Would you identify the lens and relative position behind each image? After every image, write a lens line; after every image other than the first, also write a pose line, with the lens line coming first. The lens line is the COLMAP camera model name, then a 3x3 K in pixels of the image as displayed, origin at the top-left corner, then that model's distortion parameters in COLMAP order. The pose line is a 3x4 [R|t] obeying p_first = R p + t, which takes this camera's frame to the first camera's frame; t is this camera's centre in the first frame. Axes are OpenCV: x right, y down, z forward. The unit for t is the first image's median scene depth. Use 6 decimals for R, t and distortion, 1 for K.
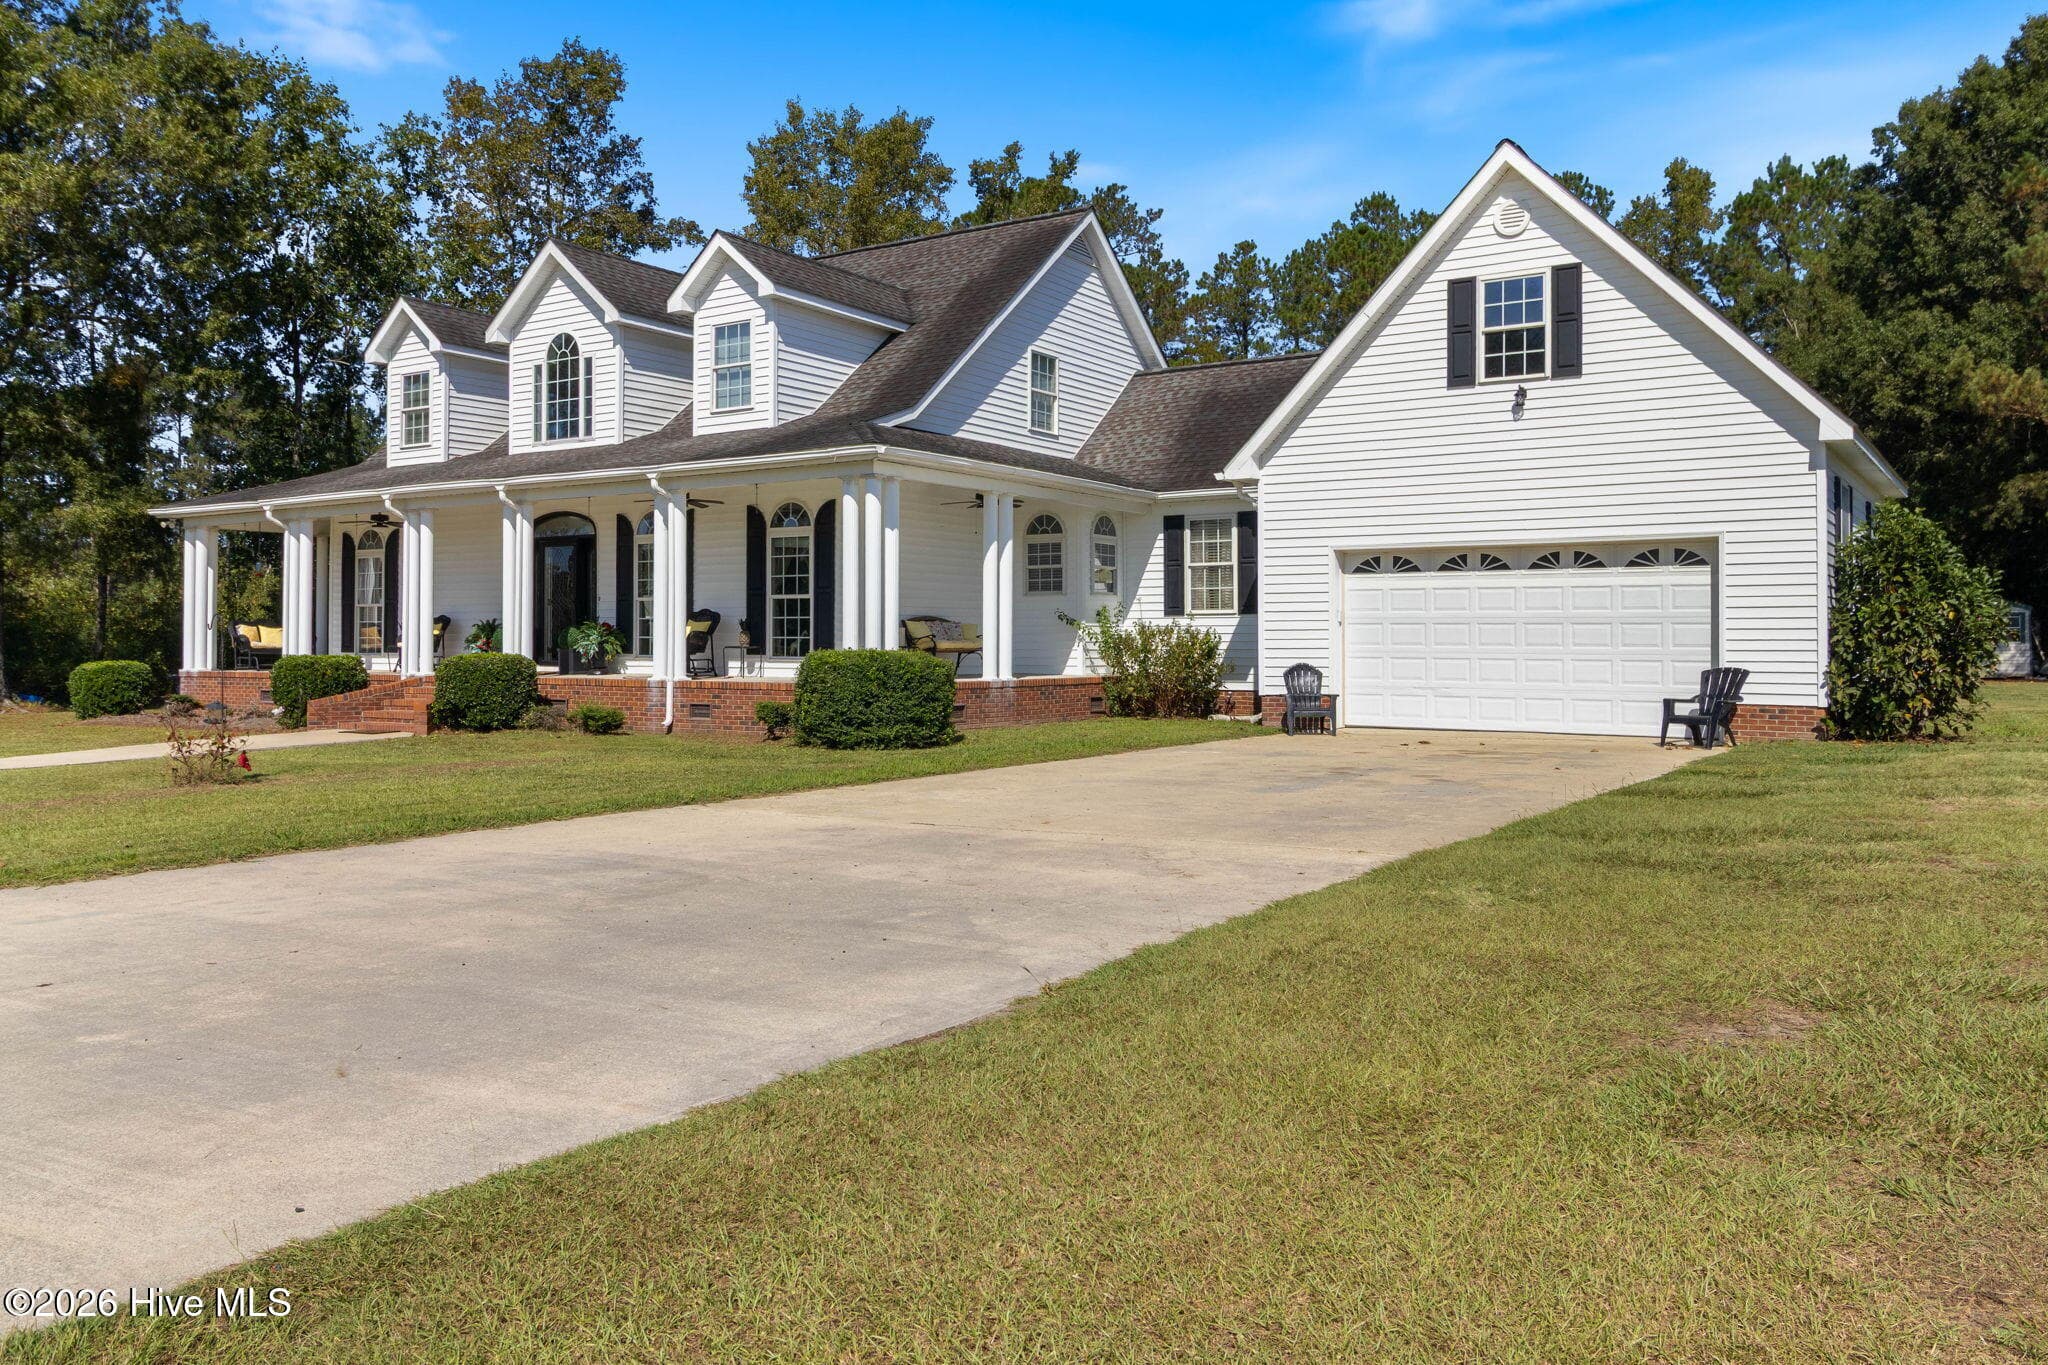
lens RADIAL K [[1526.7, 0, 1027.2], [0, 1526.7, 630.4], [0, 0, 1]] dist [-0.001593, 0.000010]
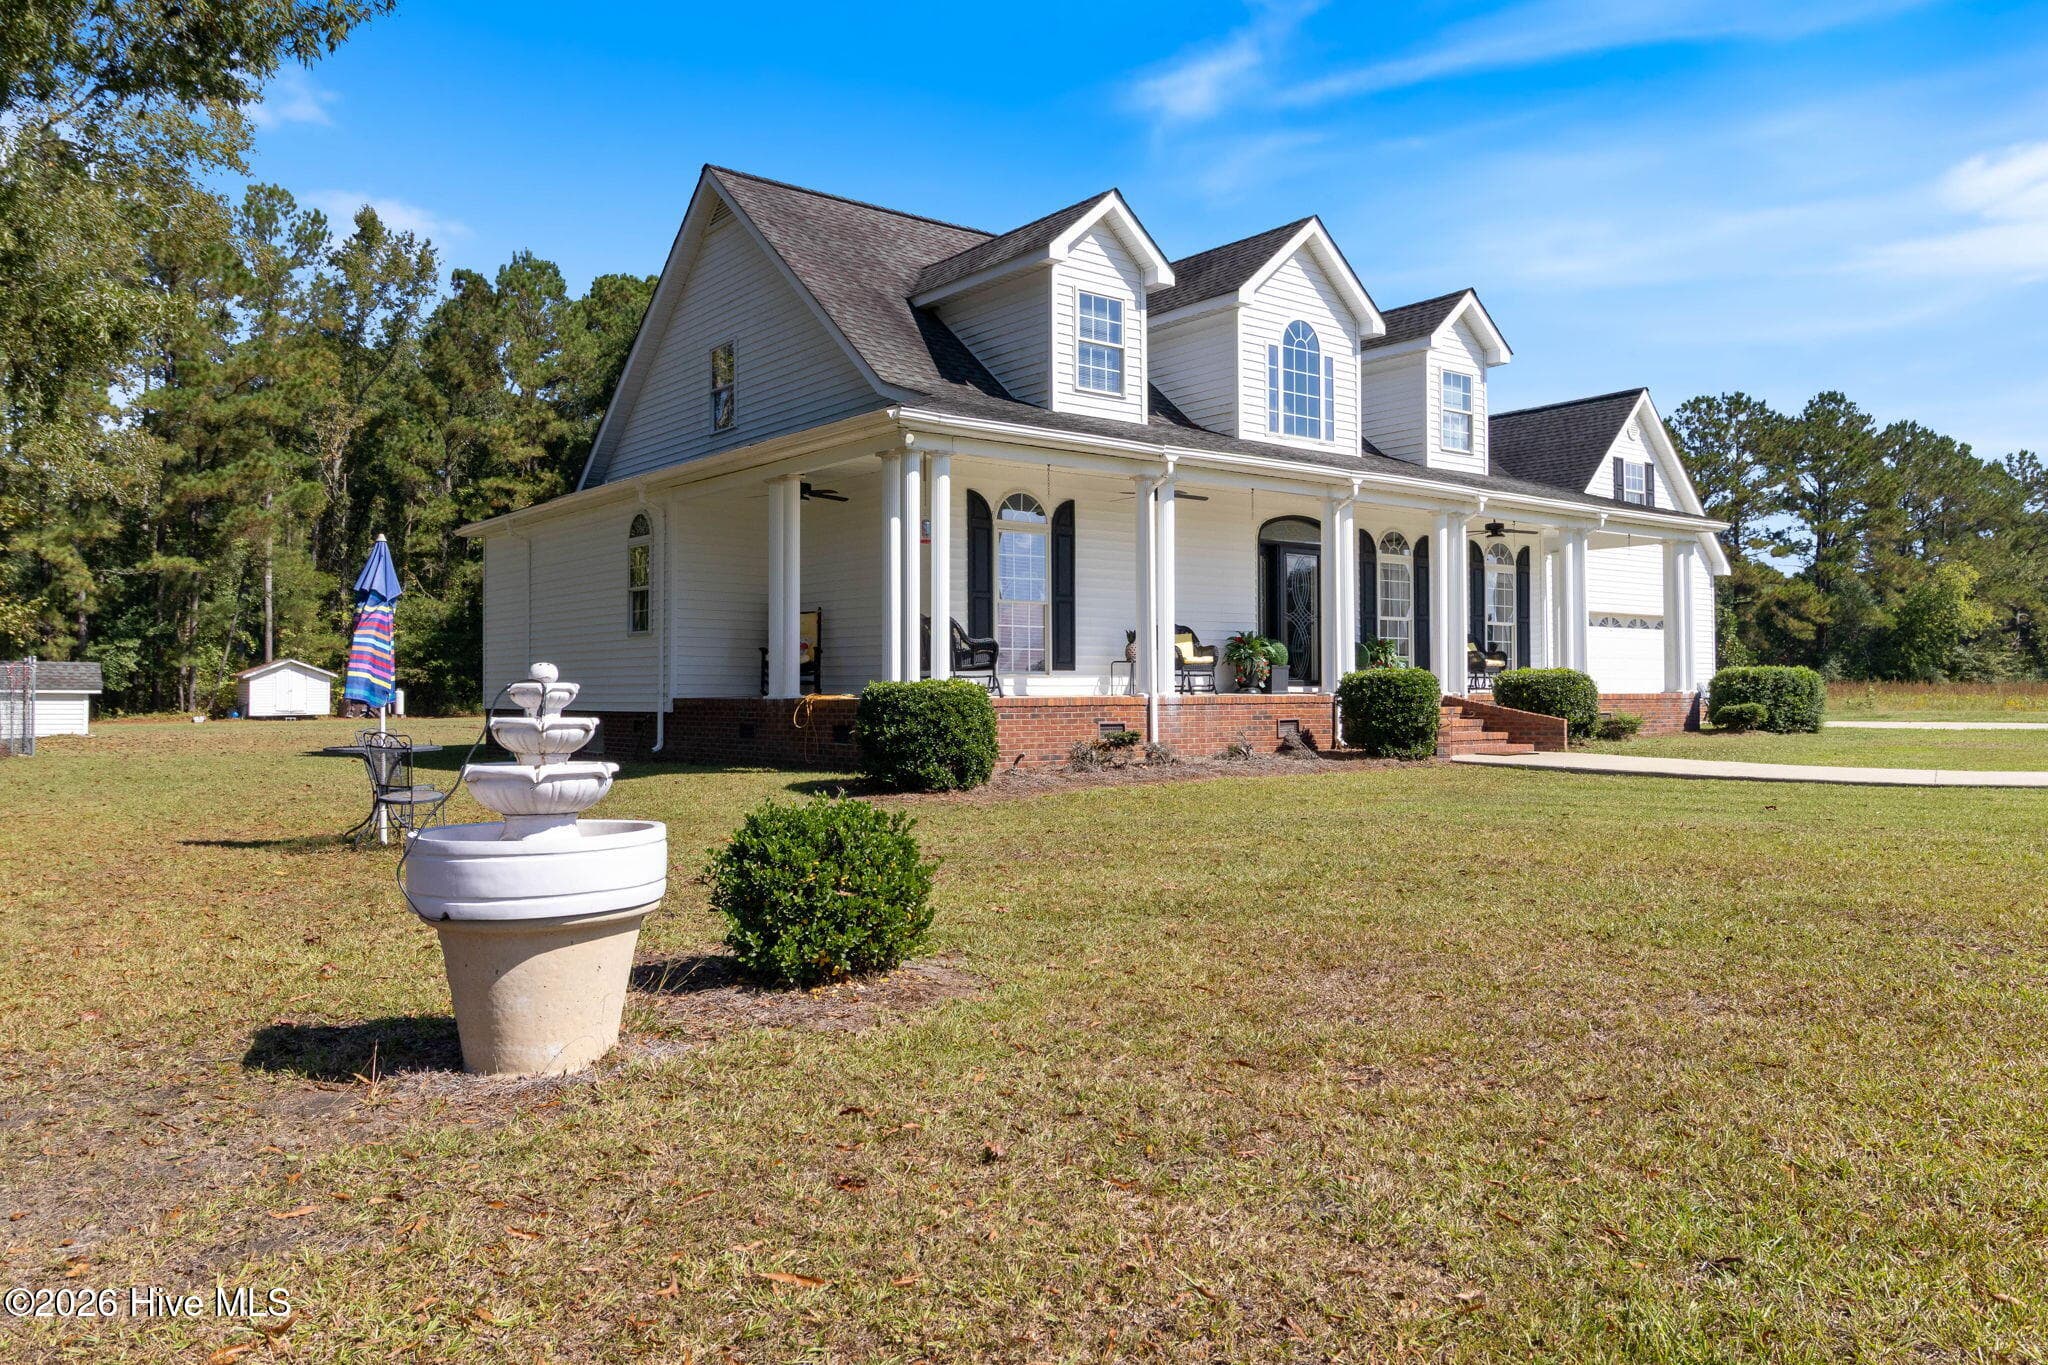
lens RADIAL K [[1450.8, 0, 1024.0], [0, 1450.8, 682.5], [0, 0, 1]] dist [-0.000339, 0.000070]
pose [[0.321560, 0.001186, 0.946888, -1.196819], [-0.005641, 0.999984, 0.000664, 0.022566], [-0.946872, -0.005555, 0.321562, 0.889978]]
